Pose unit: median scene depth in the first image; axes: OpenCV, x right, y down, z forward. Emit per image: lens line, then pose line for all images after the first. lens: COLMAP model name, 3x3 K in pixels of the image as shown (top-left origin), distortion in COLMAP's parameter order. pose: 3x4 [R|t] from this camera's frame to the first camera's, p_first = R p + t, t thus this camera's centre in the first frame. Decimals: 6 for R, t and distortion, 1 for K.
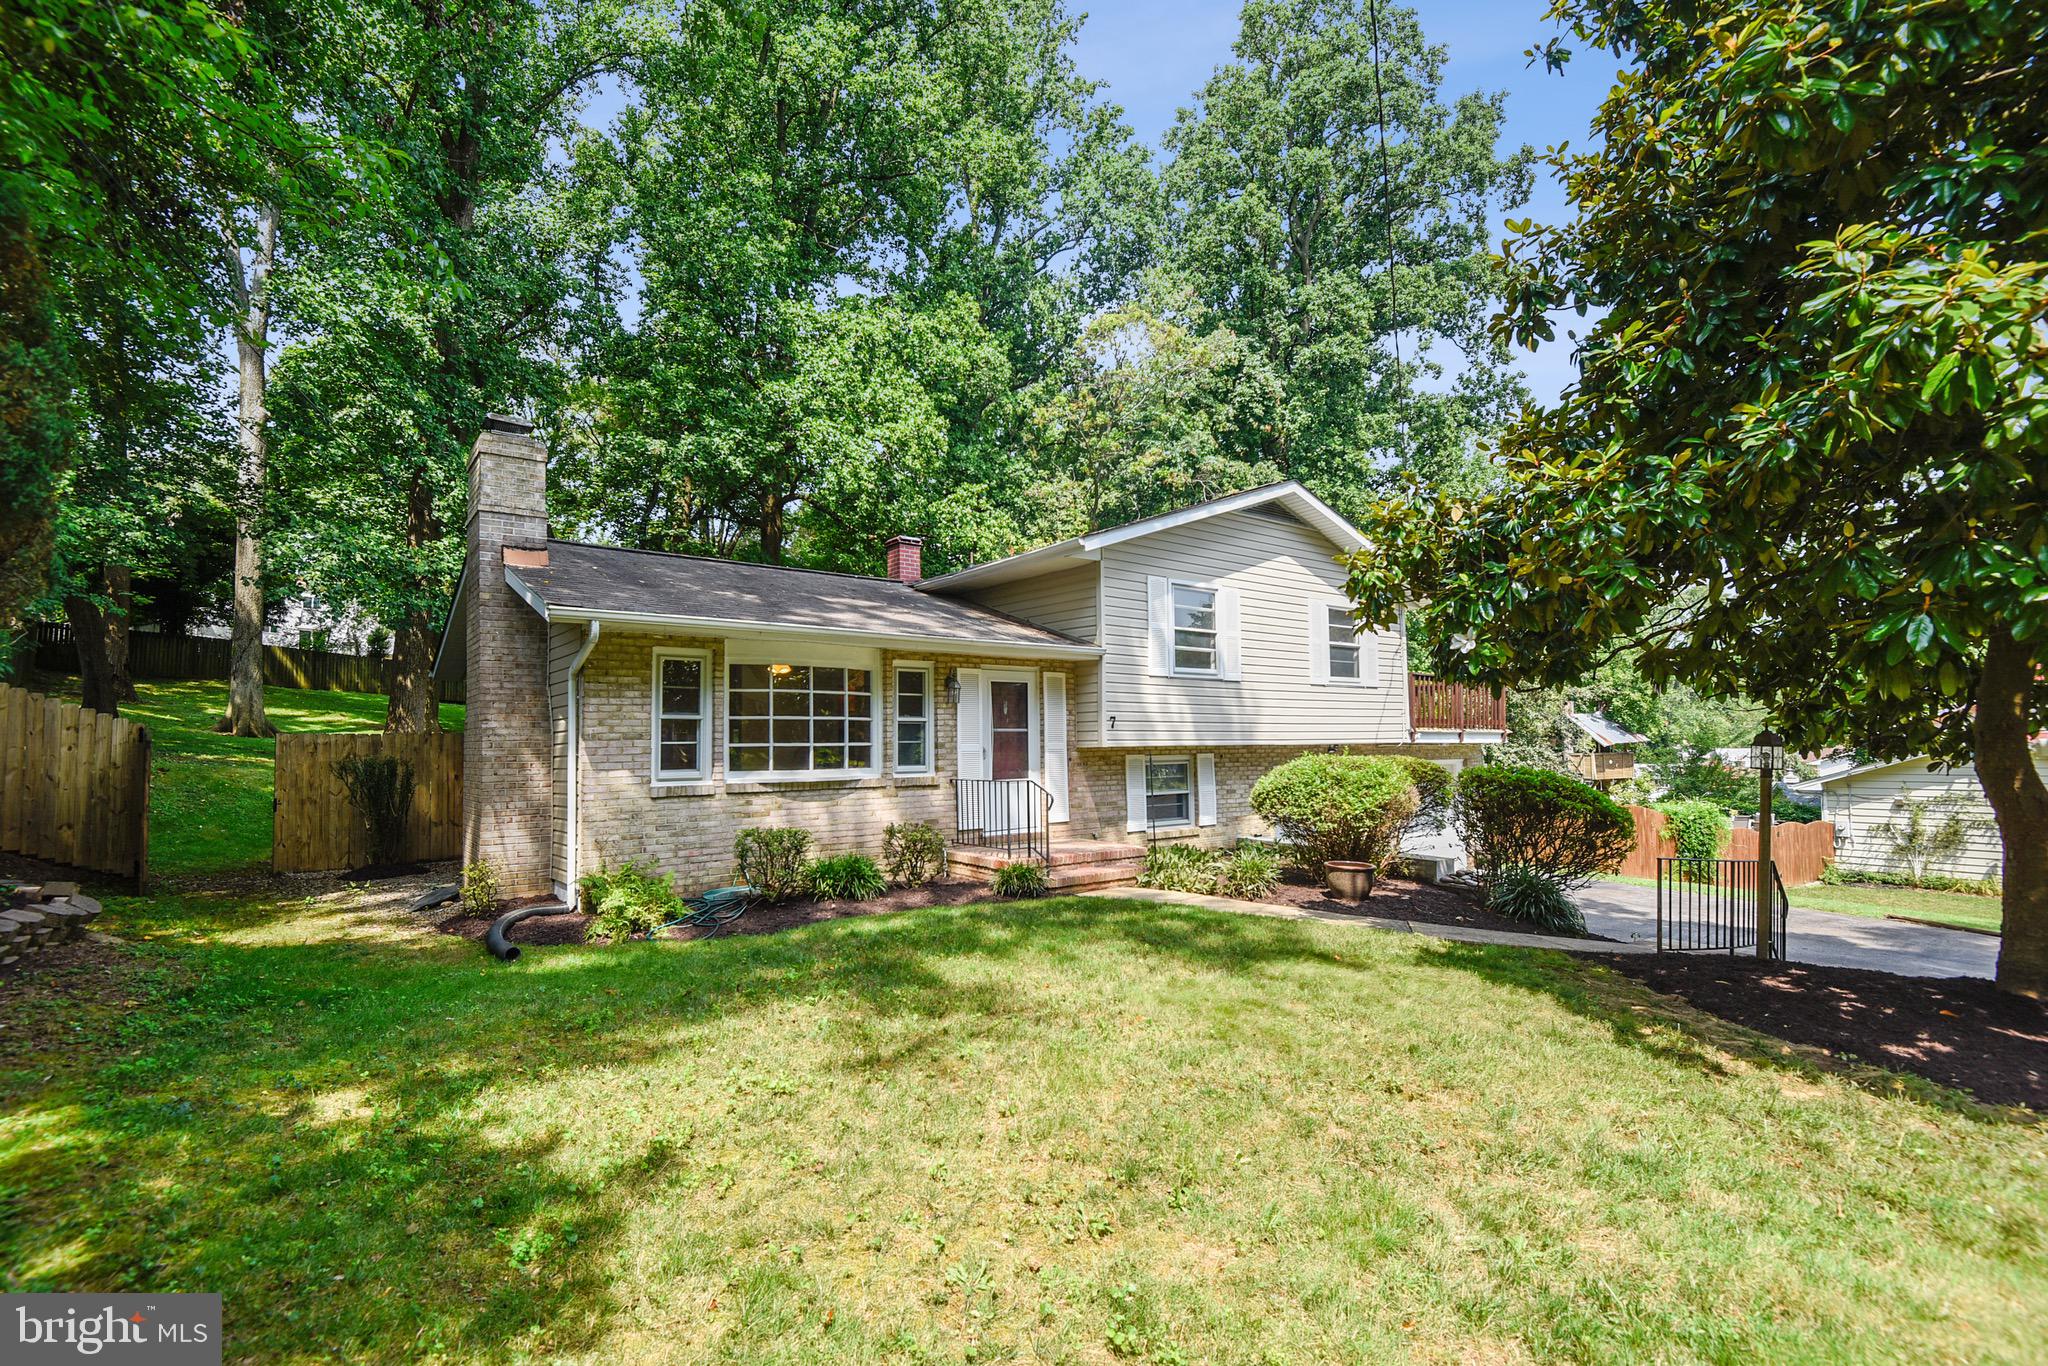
lens RADIAL K [[947.0, 0, 1015.1], [0, 947.0, 701.9], [0, 0, 1]] dist [0.025273, -0.019994]
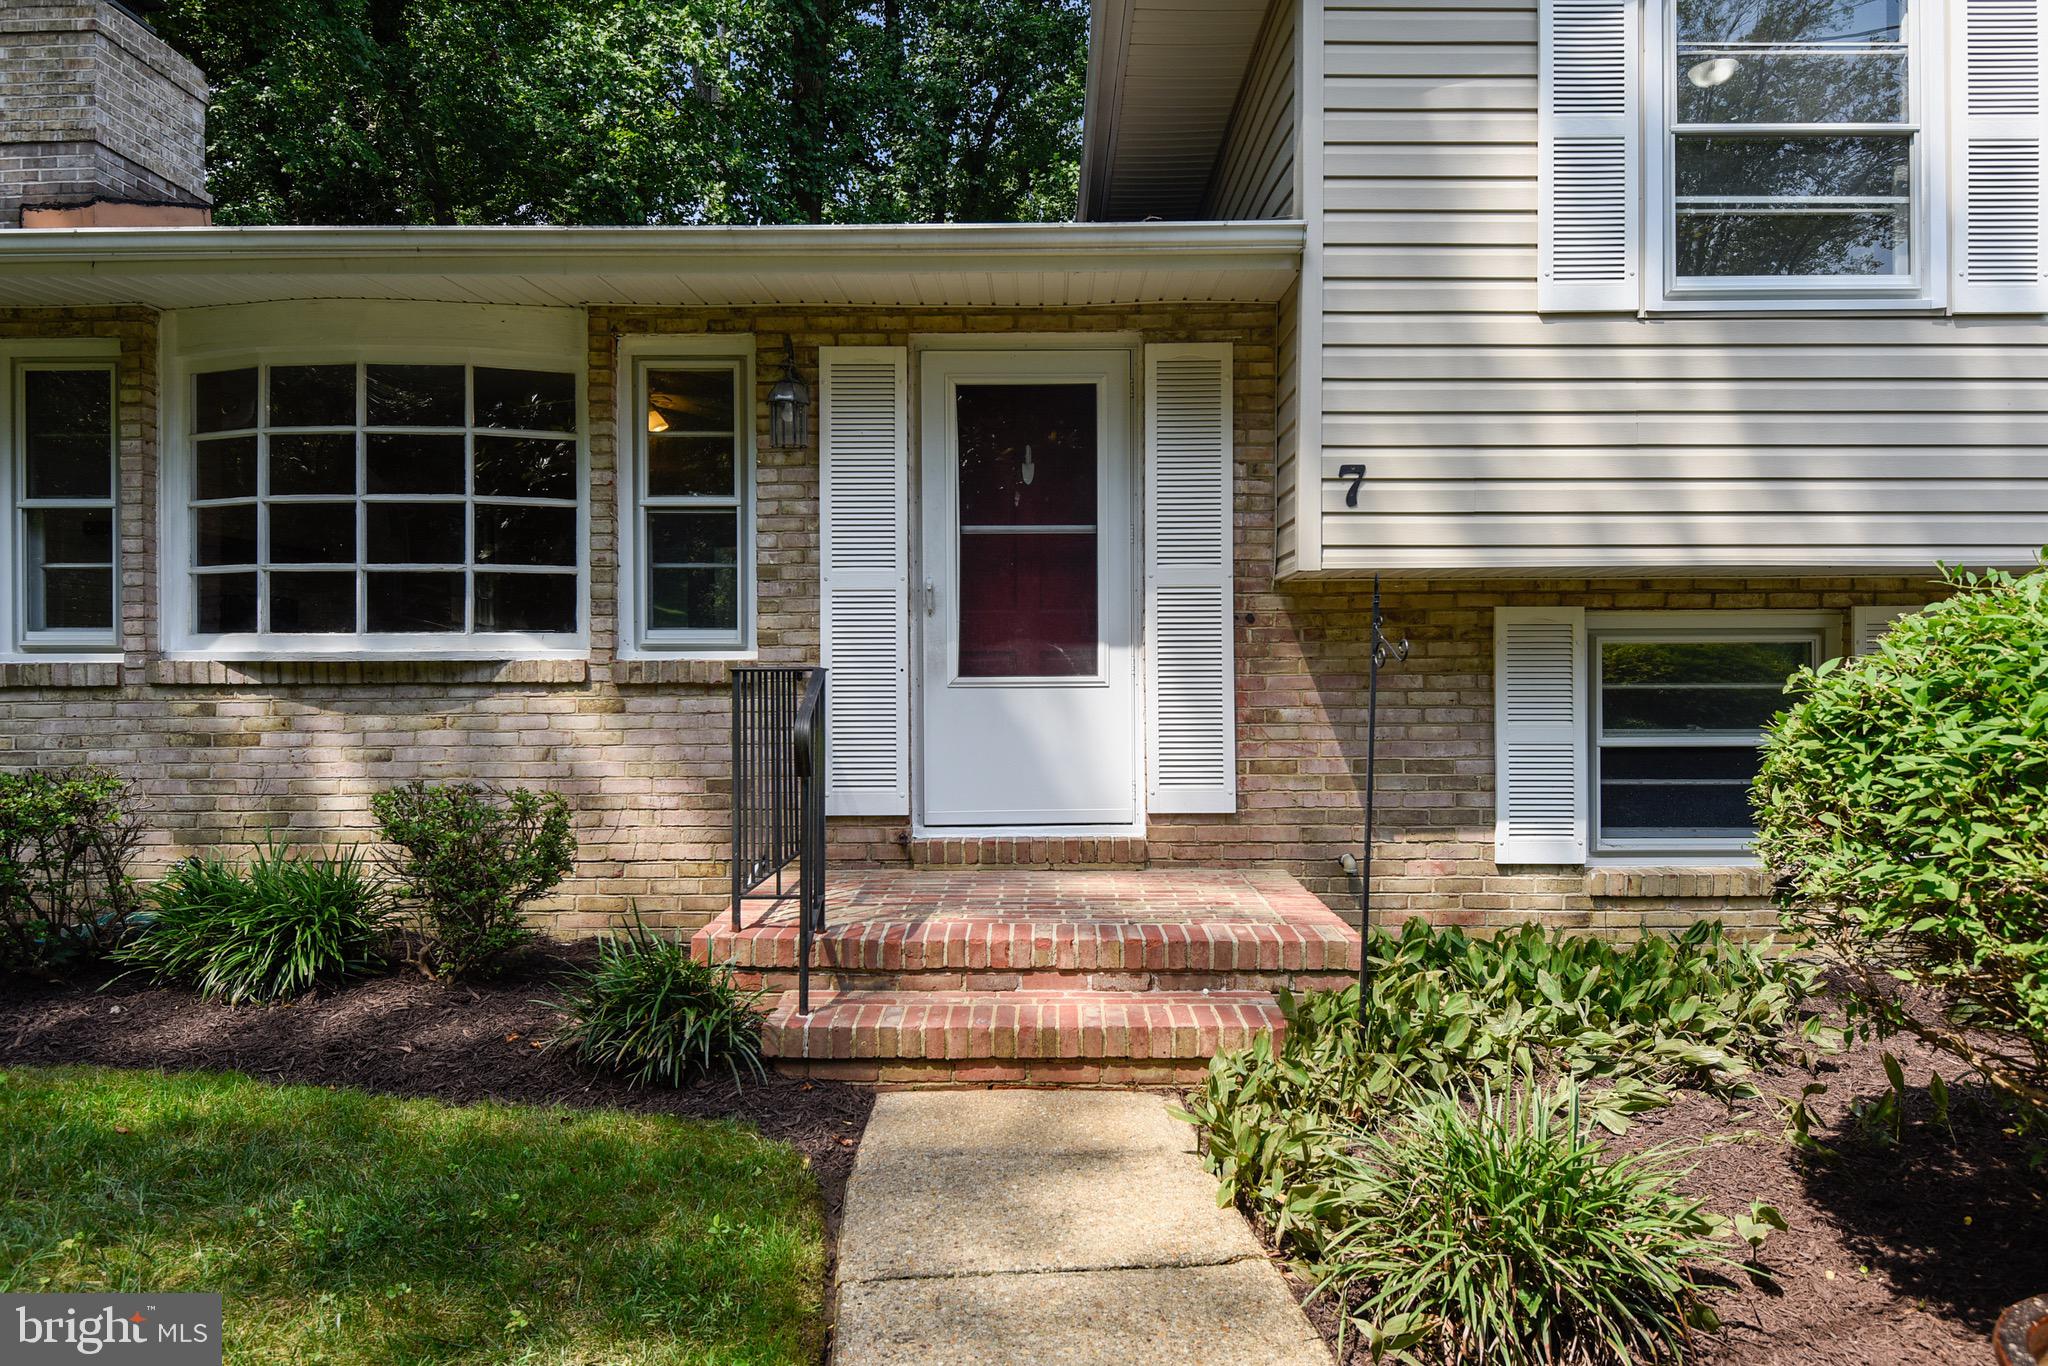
lens RADIAL K [[1260.9, 0, 1024.0], [0, 1260.9, 683.0], [0, 0, 1]] dist [0.003765, -0.000201]
pose [[0.788284, 0.016961, -0.615077, 0.266790], [0.022108, 0.998194, 0.055859, 0.058950], [0.614914, -0.057631, 0.786486, 0.646828]]
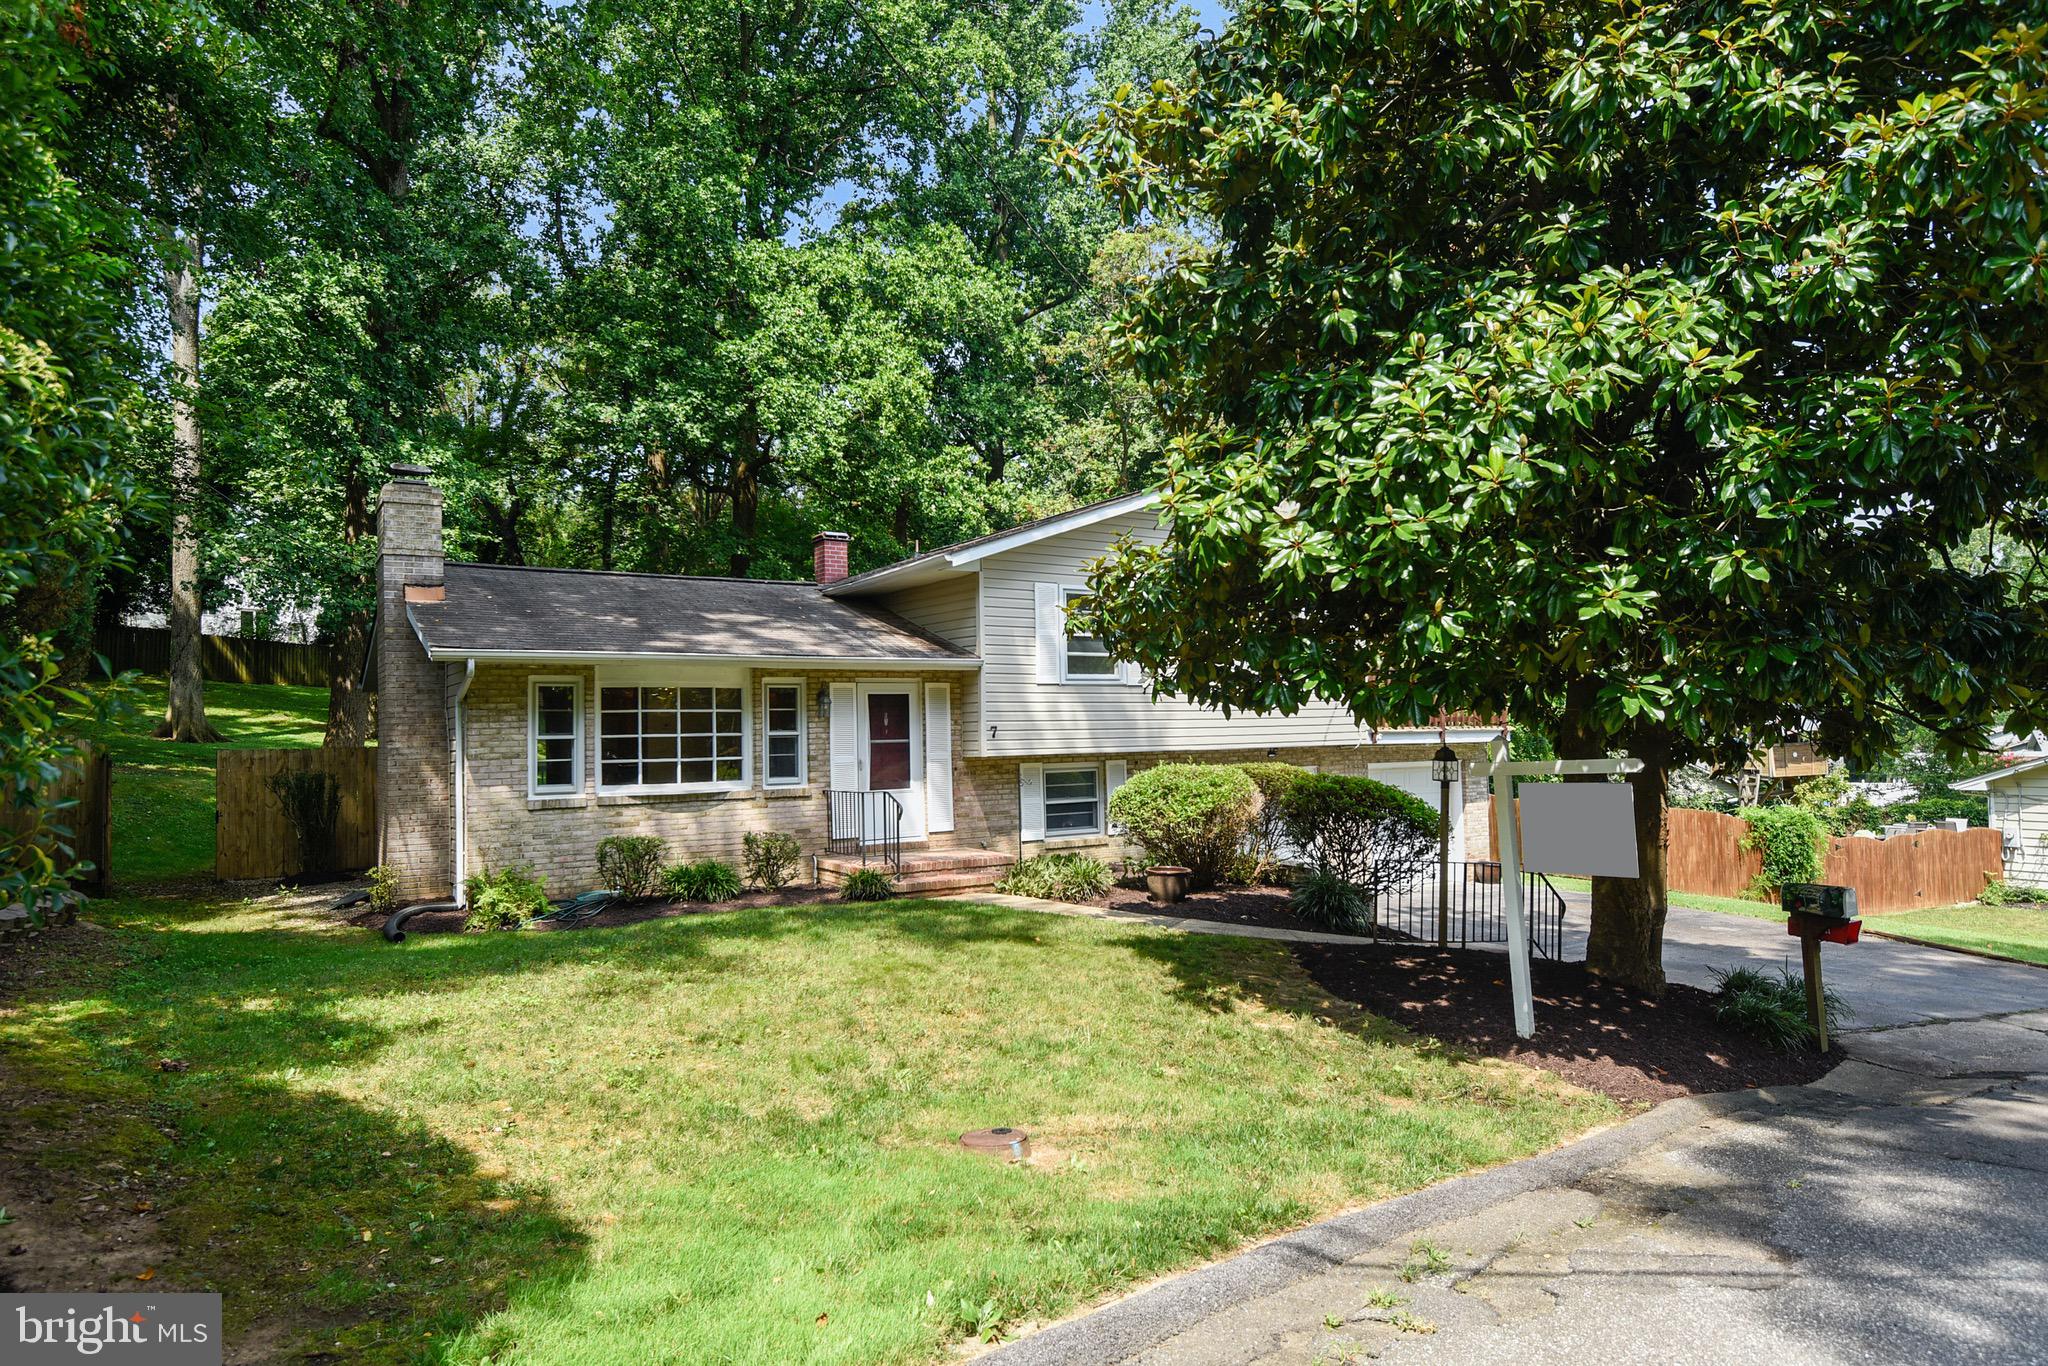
lens RADIAL K [[1260.9, 0, 1024.0], [0, 1260.9, 683.0], [0, 0, 1]] dist [0.003765, -0.000201]
pose [[0.995873, -0.013491, -0.089752, 0.261081], [0.014100, 0.999882, 0.006158, -0.038978], [0.089658, -0.007398, 0.995945, -0.336539]]
